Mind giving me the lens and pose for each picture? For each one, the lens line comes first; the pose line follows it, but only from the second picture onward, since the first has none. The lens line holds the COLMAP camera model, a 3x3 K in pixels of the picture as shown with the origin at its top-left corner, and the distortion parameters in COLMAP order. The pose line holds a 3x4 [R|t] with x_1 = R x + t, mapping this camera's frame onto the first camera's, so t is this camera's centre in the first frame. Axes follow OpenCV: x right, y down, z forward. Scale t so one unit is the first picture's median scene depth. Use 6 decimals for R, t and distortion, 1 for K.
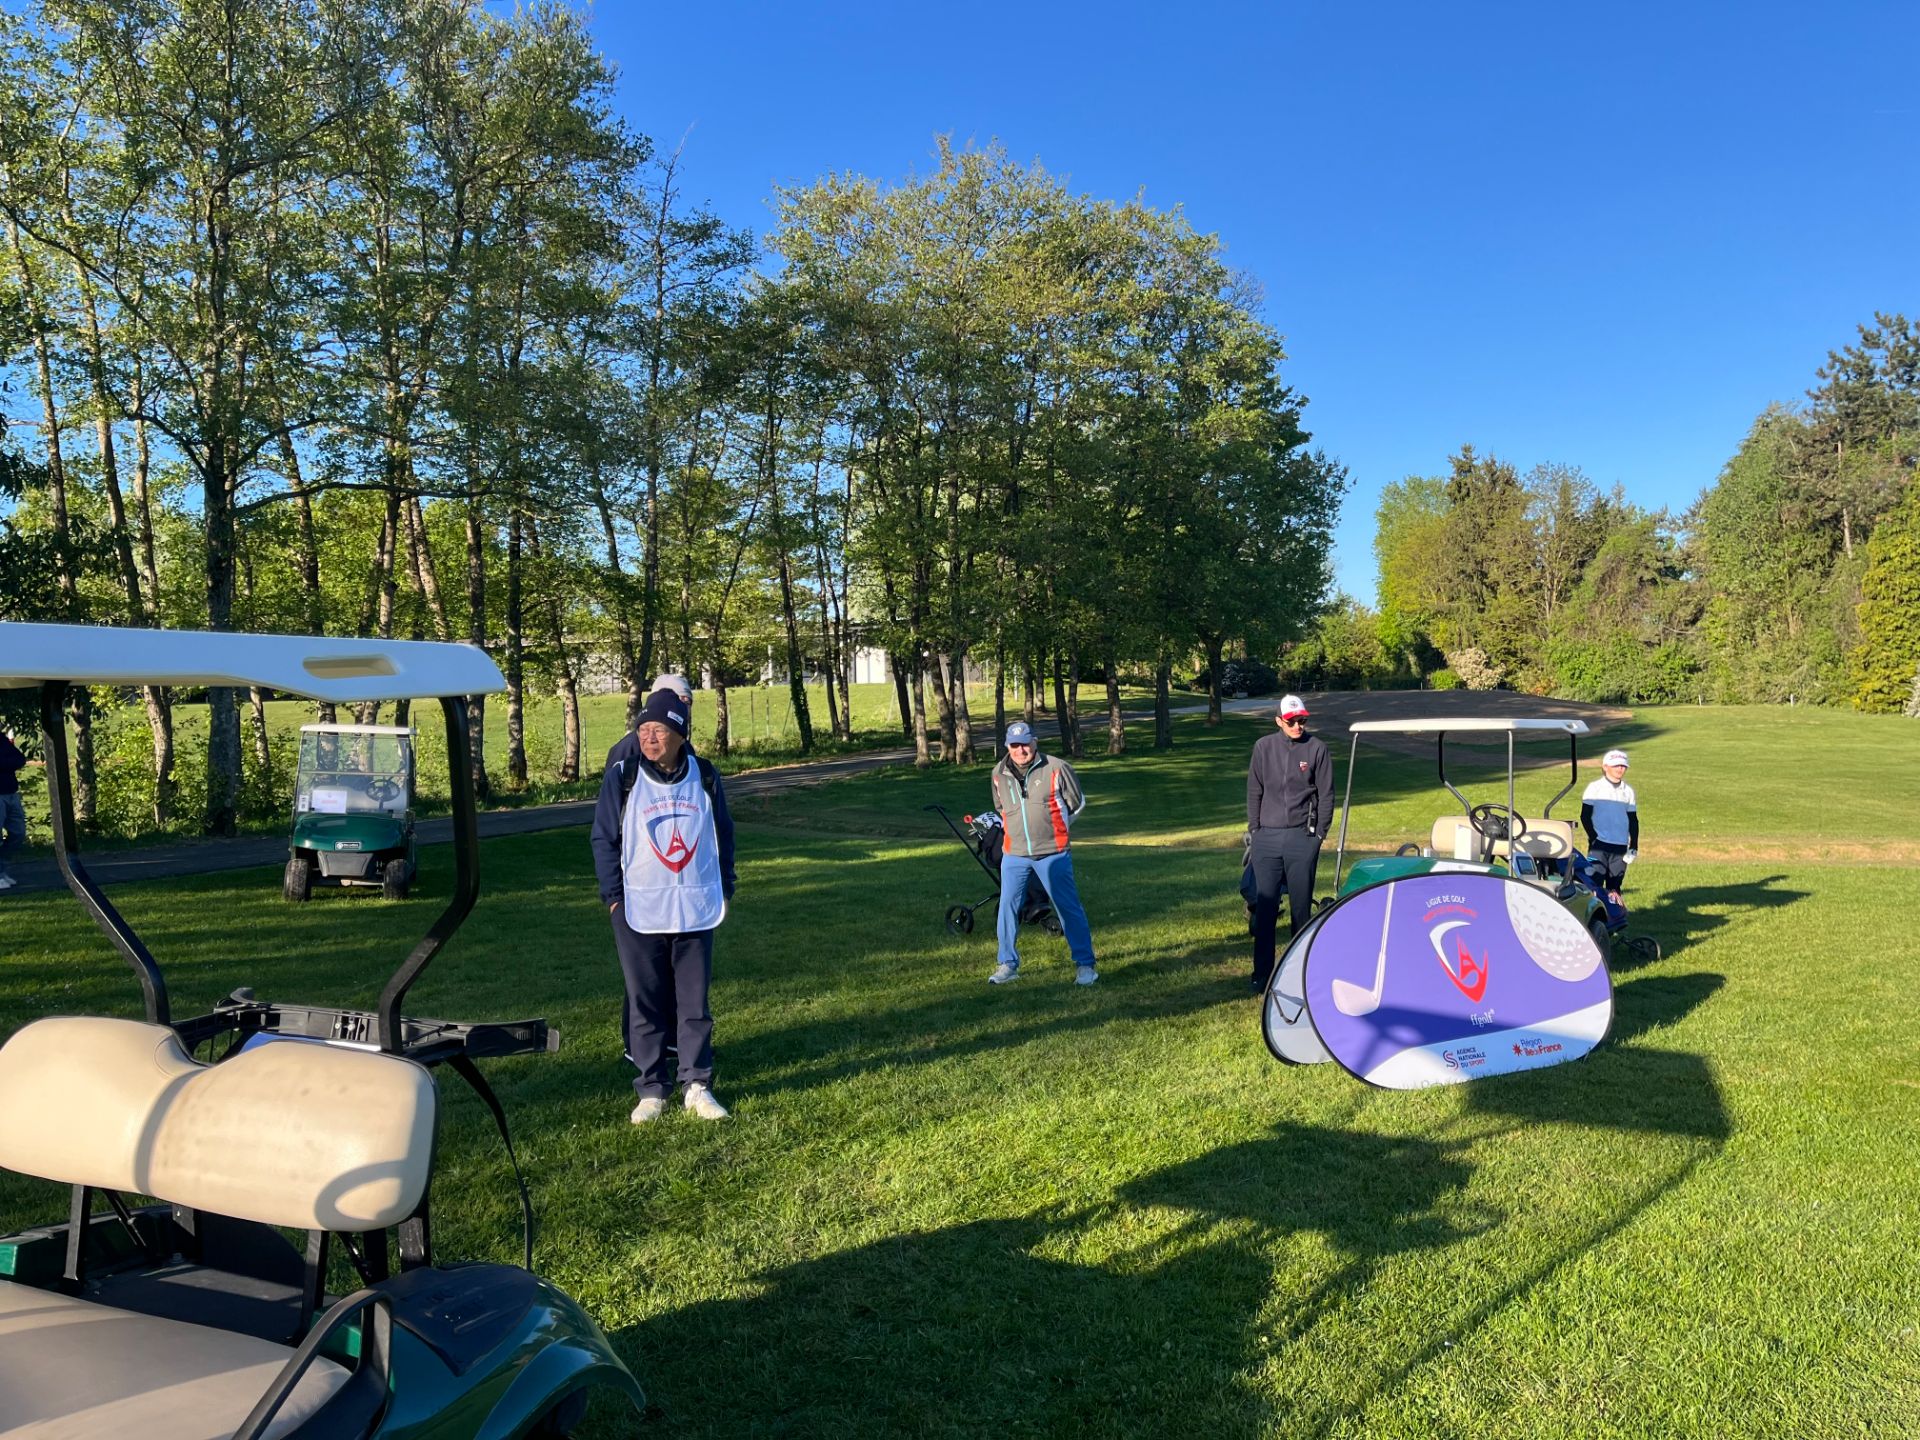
lens RADIAL K [[1446.1, 0, 958.0], [0, 1446.1, 701.3], [0, 0, 1]] dist [0.021269, -0.006050]
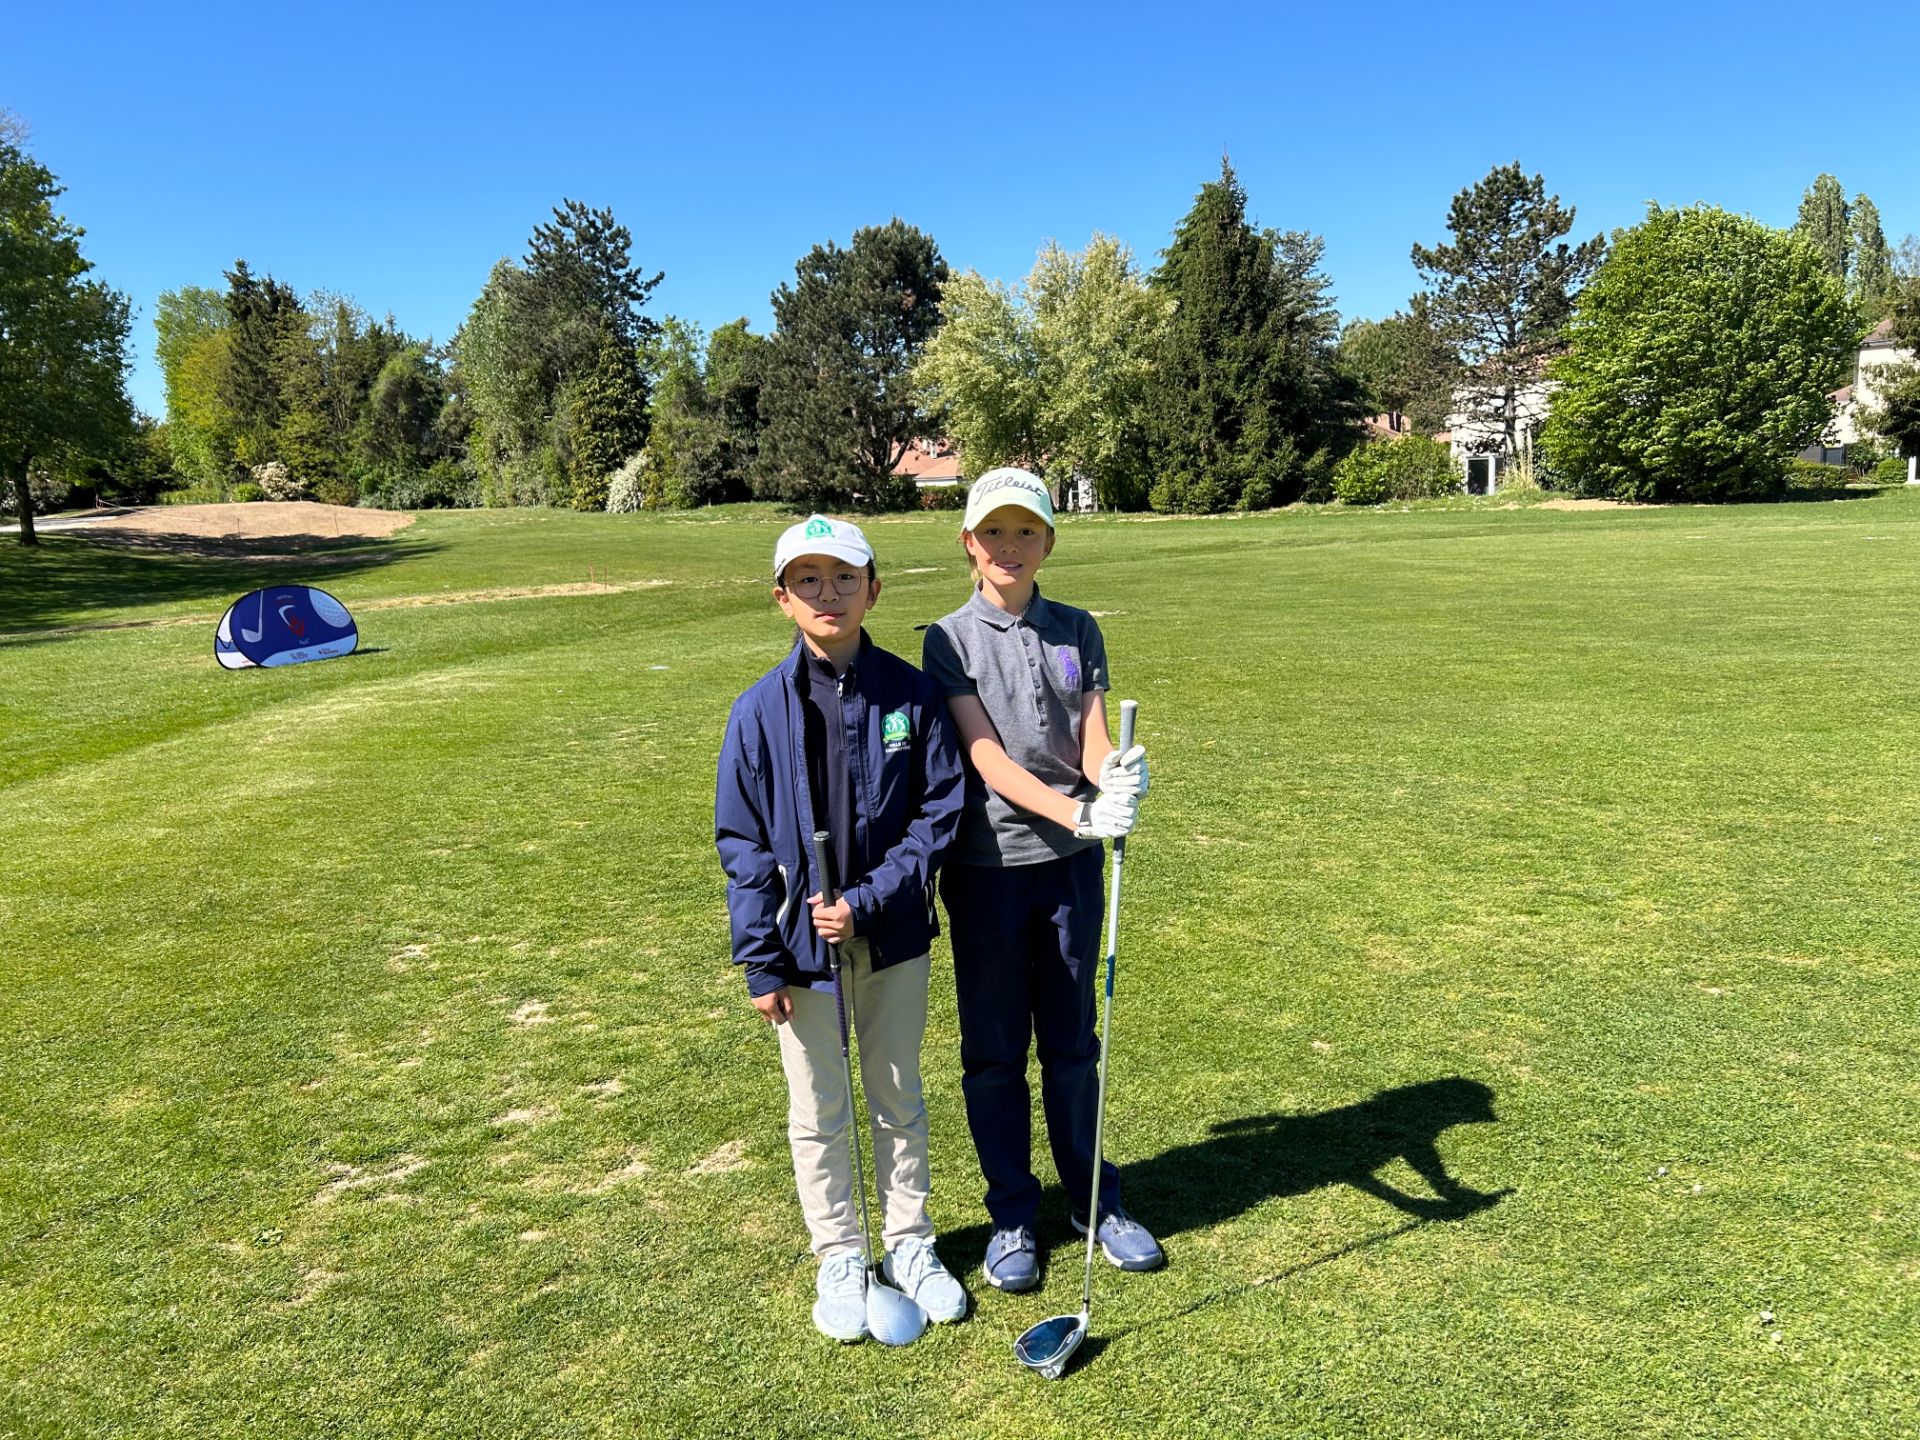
lens RADIAL K [[1439.1, 0, 957.4], [0, 1439.1, 736.2], [0, 0, 1]] dist [0.050448, -0.059412]
pose [[0.711999, -0.151763, 0.685584, -0.058592], [0.042573, 0.983898, 0.173585, -0.002755], [-0.700889, -0.094405, 0.706995, -0.148269]]
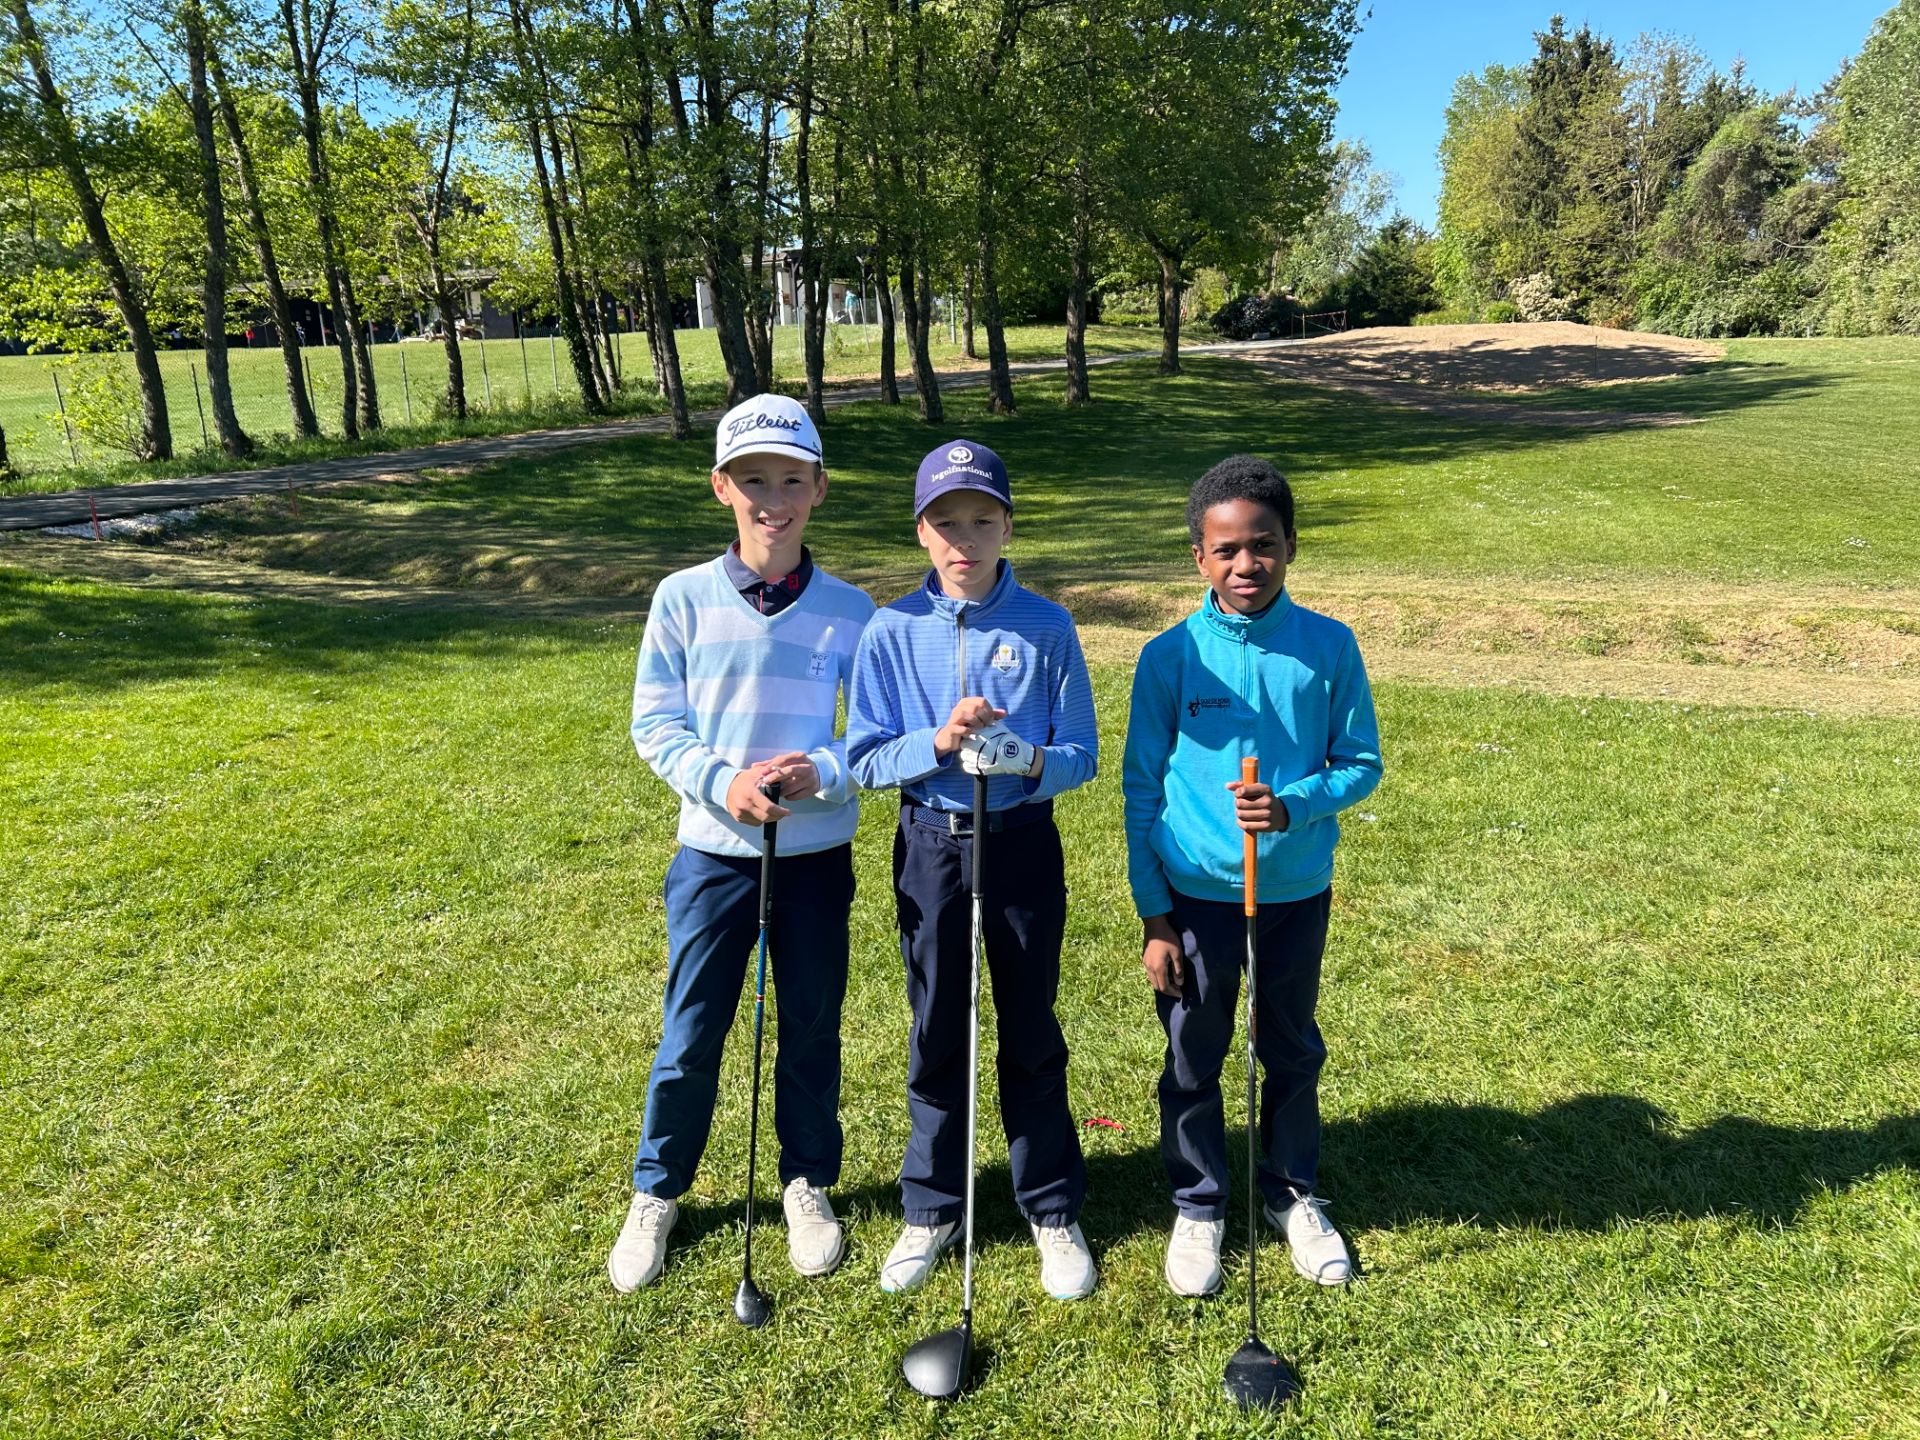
lens RADIAL K [[1439.1, 0, 948.0], [0, 1439.1, 739.4], [0, 0, 1]] dist [0.050448, -0.059412]
pose [[0.999181, -0.005438, -0.040103, 0.046778], [0.015653, 0.965739, 0.259044, 0.000914], [0.037321, -0.259459, 0.965033, 0.109486]]
